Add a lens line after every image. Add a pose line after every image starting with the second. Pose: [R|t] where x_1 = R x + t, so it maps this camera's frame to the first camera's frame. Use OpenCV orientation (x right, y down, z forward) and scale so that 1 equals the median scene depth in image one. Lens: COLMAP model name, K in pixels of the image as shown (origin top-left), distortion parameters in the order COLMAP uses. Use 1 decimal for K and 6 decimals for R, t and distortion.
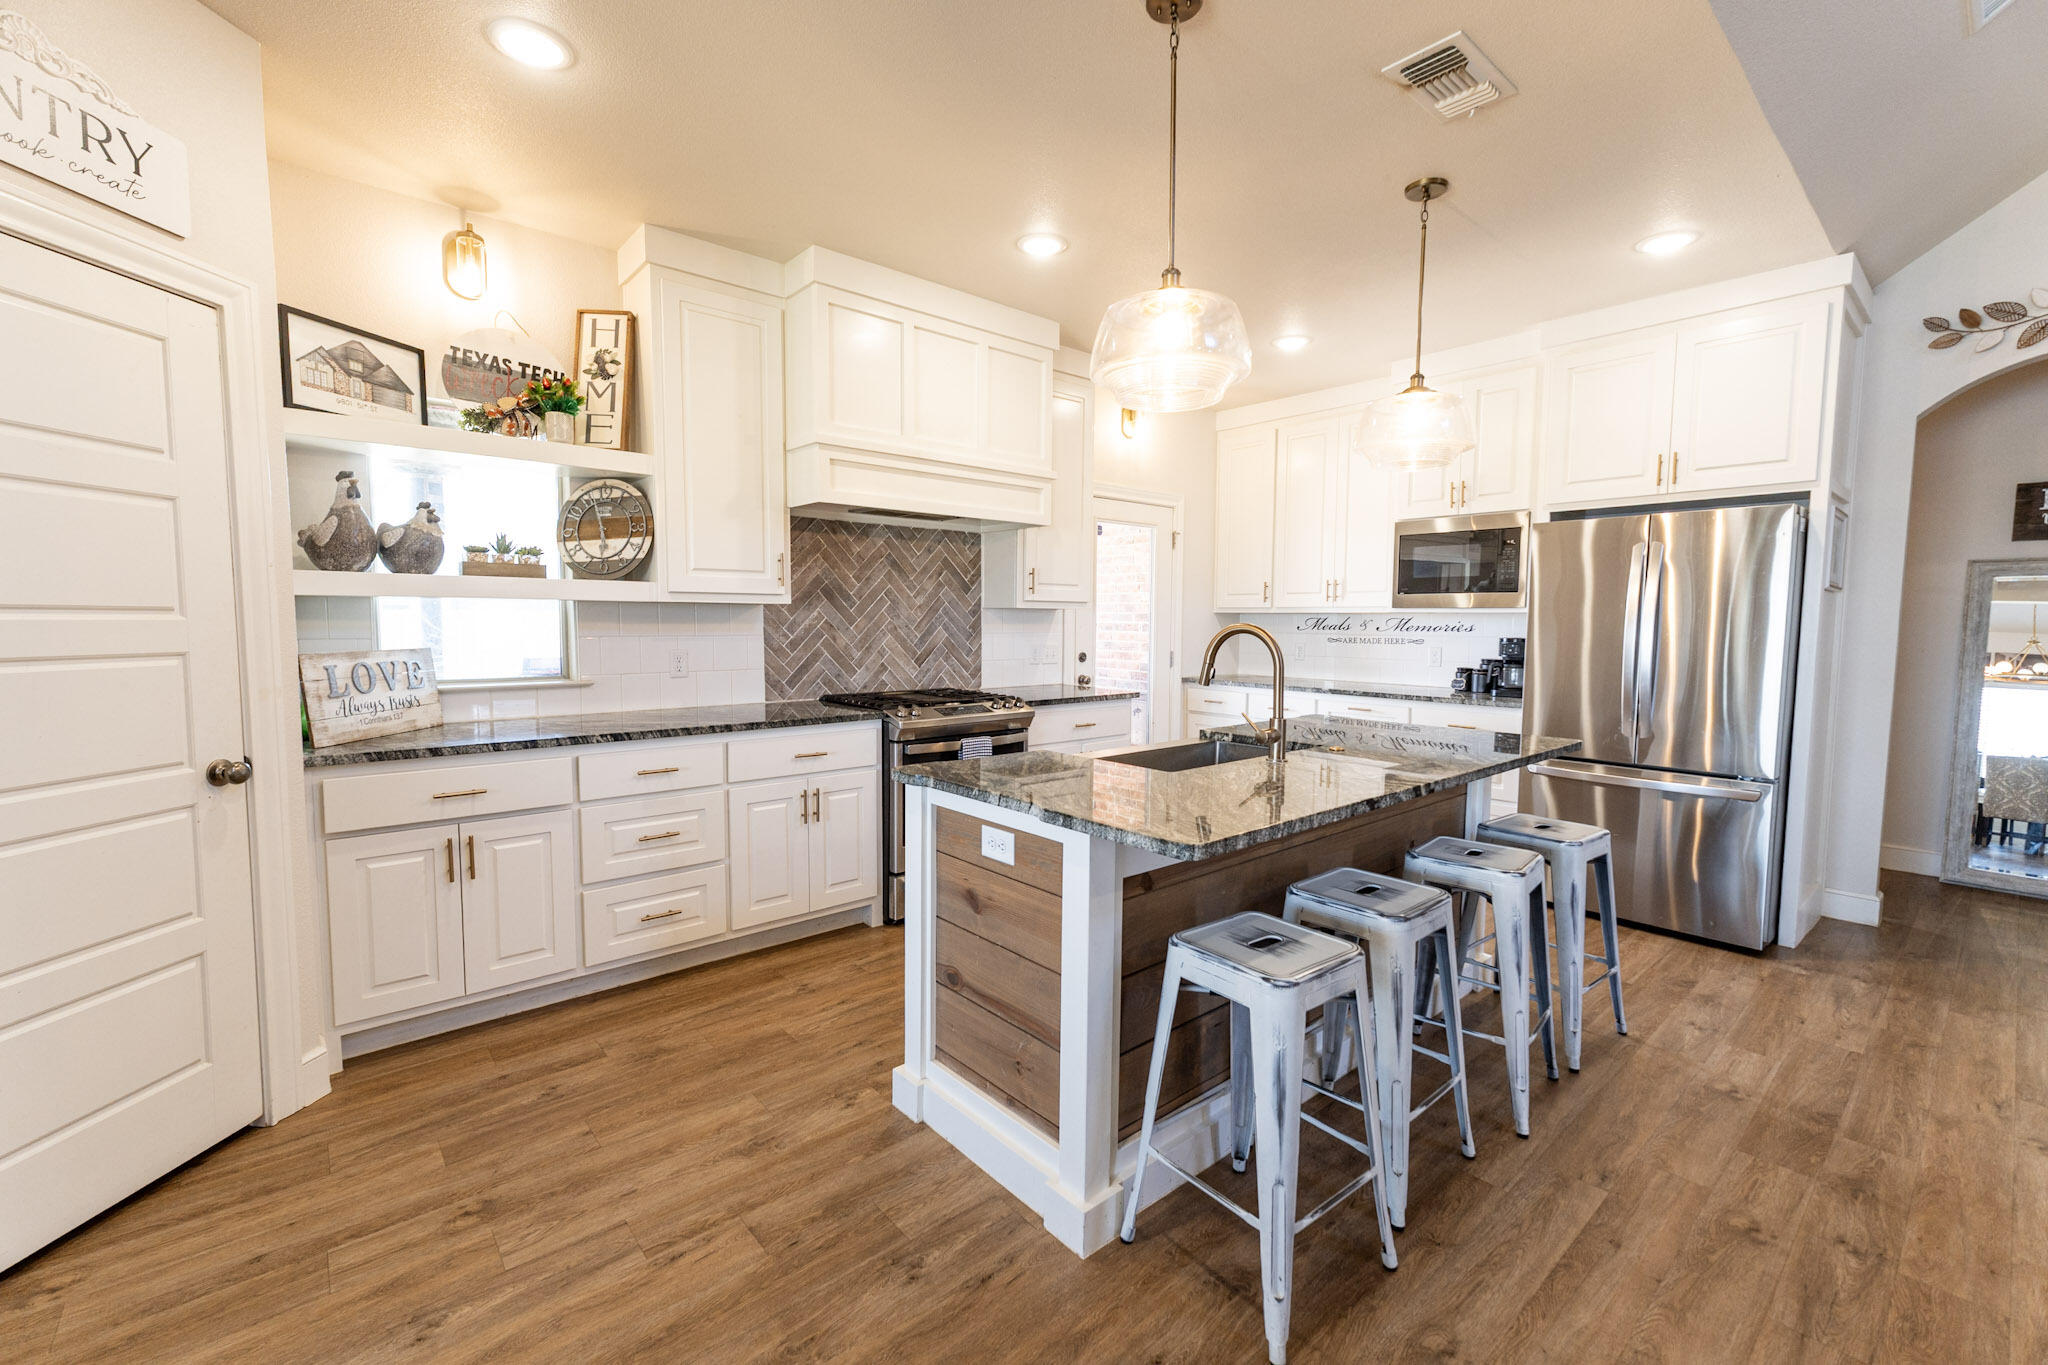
lens RADIAL K [[849.7, 0, 1025.7], [0, 849.7, 673.6], [0, 0, 1]] dist [0.004214, -0.001310]
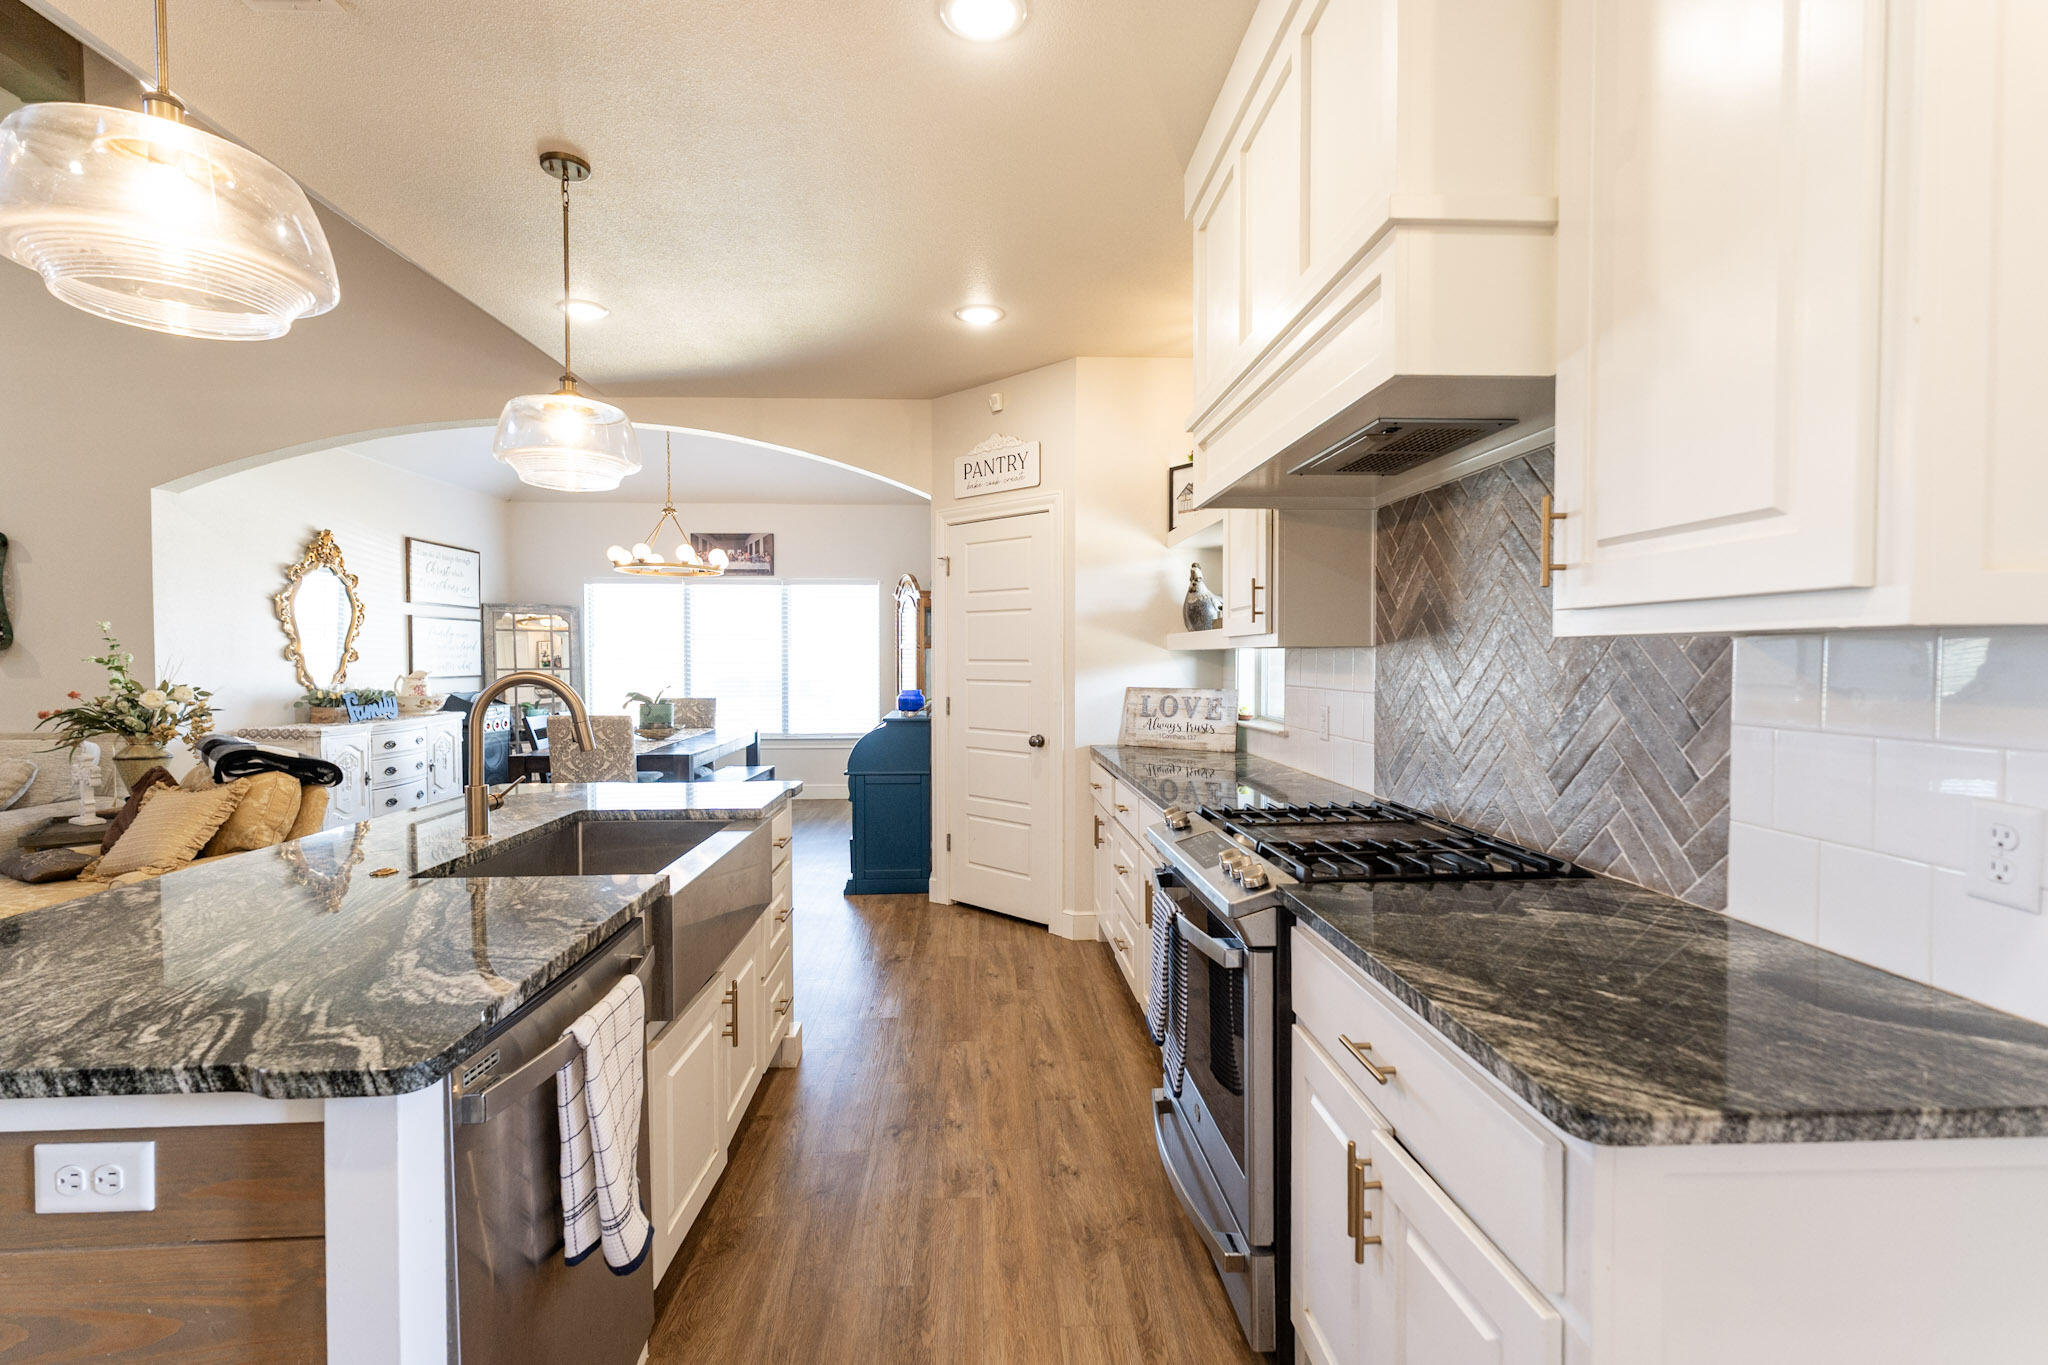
lens RADIAL K [[890.7, 0, 1025.5], [0, 890.7, 678.7], [0, 0, 1]] dist [-0.005464, -0.000271]
pose [[-0.609661, 0.016395, -0.792493, 0.405857], [-0.050342, 0.996967, 0.059353, -0.084335], [0.791062, 0.076081, -0.606987, 1.213437]]
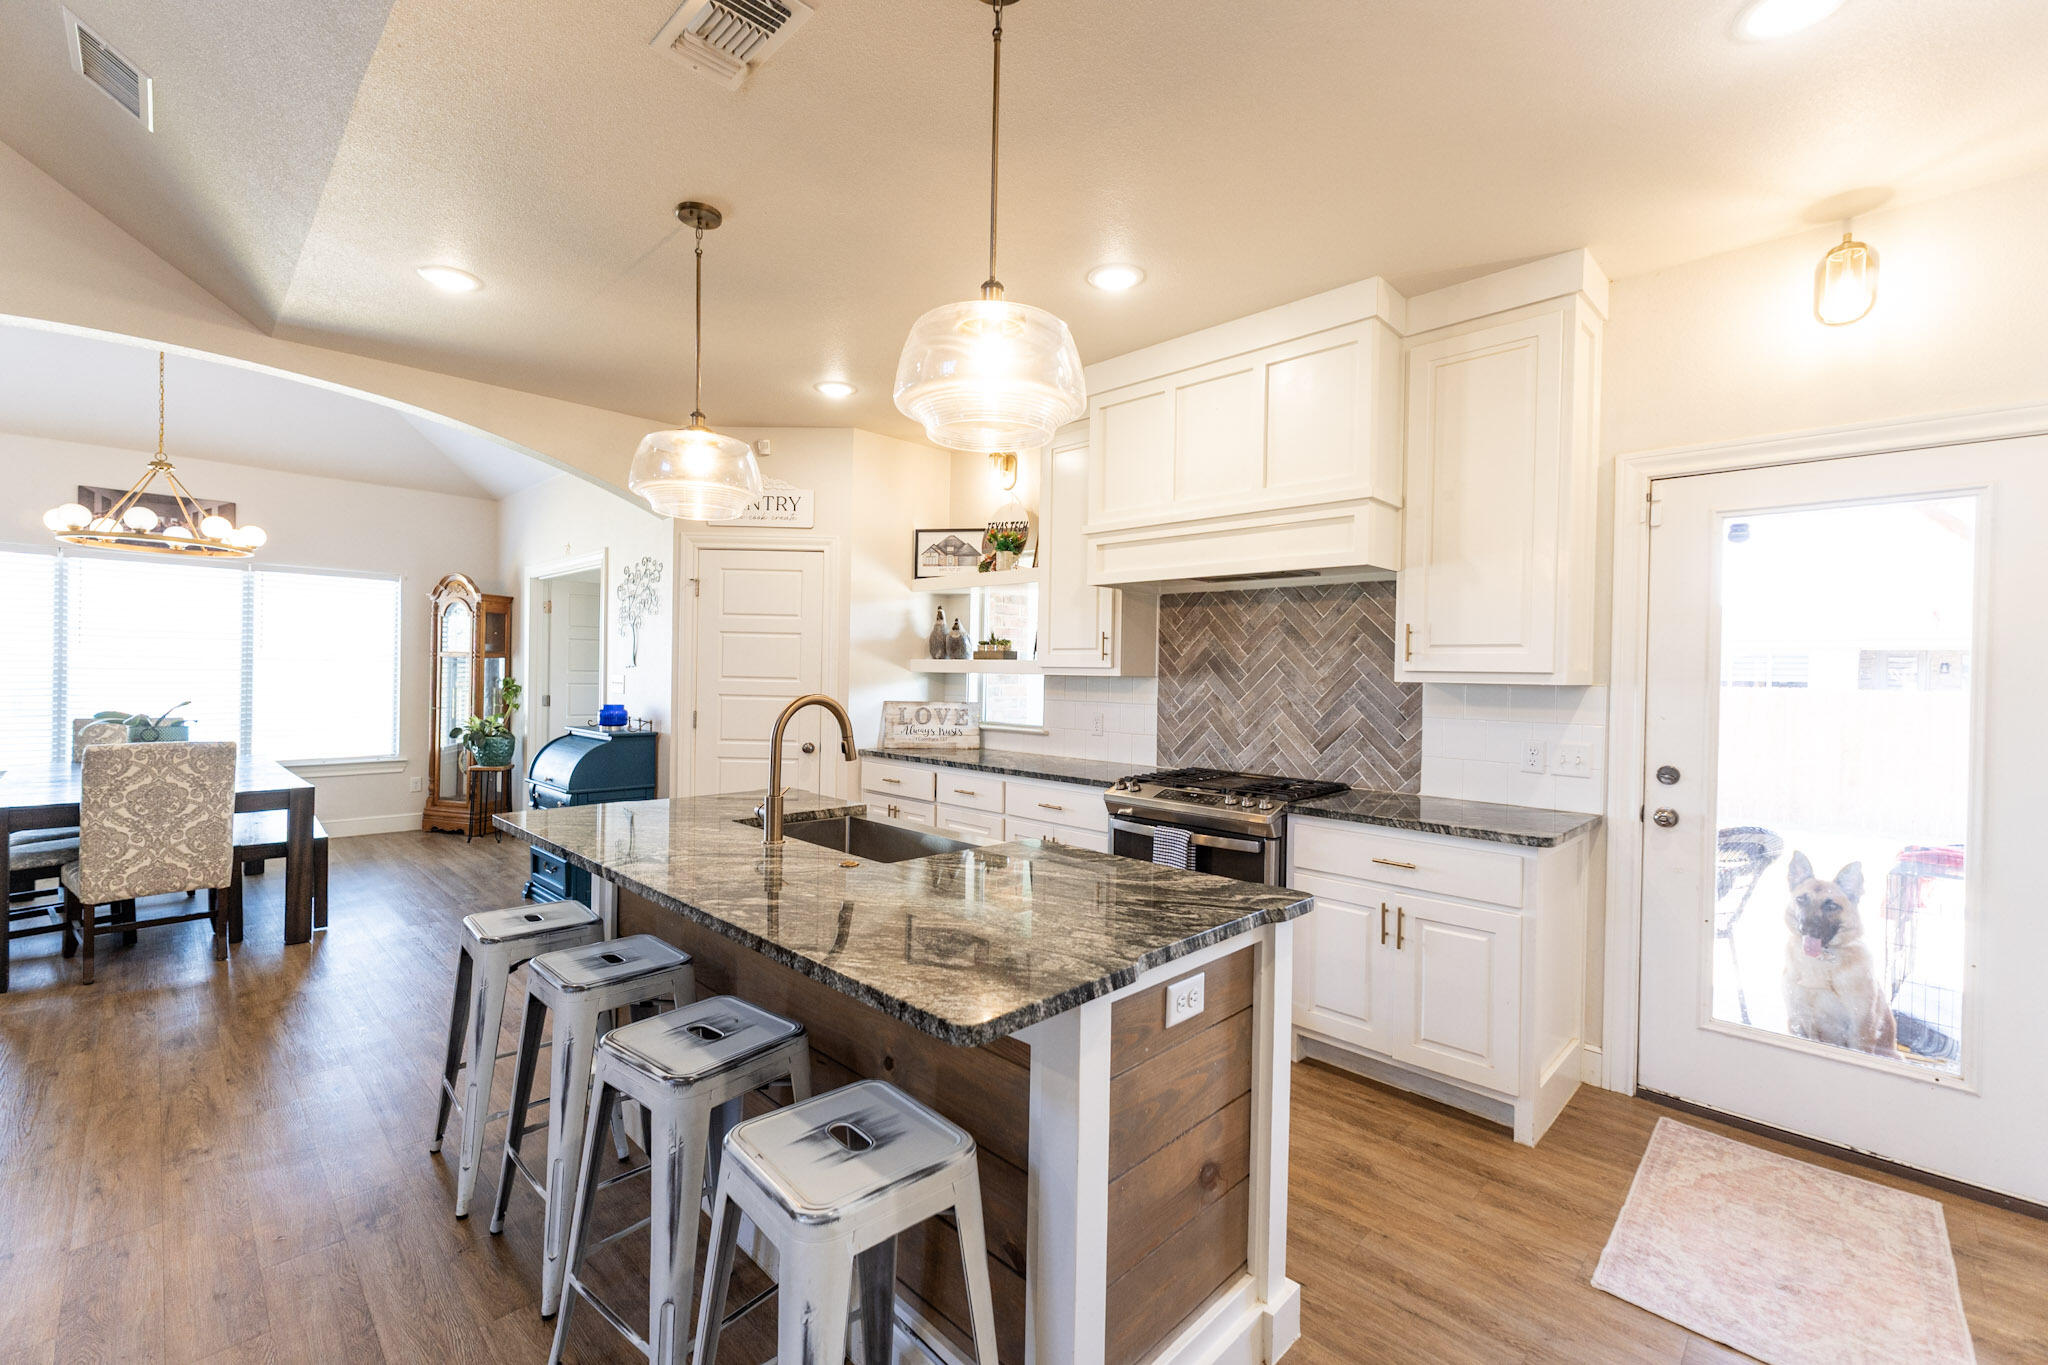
lens RADIAL K [[849.7, 0, 1014.8], [0, 849.7, 675.3], [0, 0, 1]] dist [0.004214, -0.001310]
pose [[0.076947, 0.000194, -0.997035, 0.773079], [-0.080441, 0.996741, -0.006015, -0.062309], [0.993785, 0.080665, 0.076712, 0.737496]]
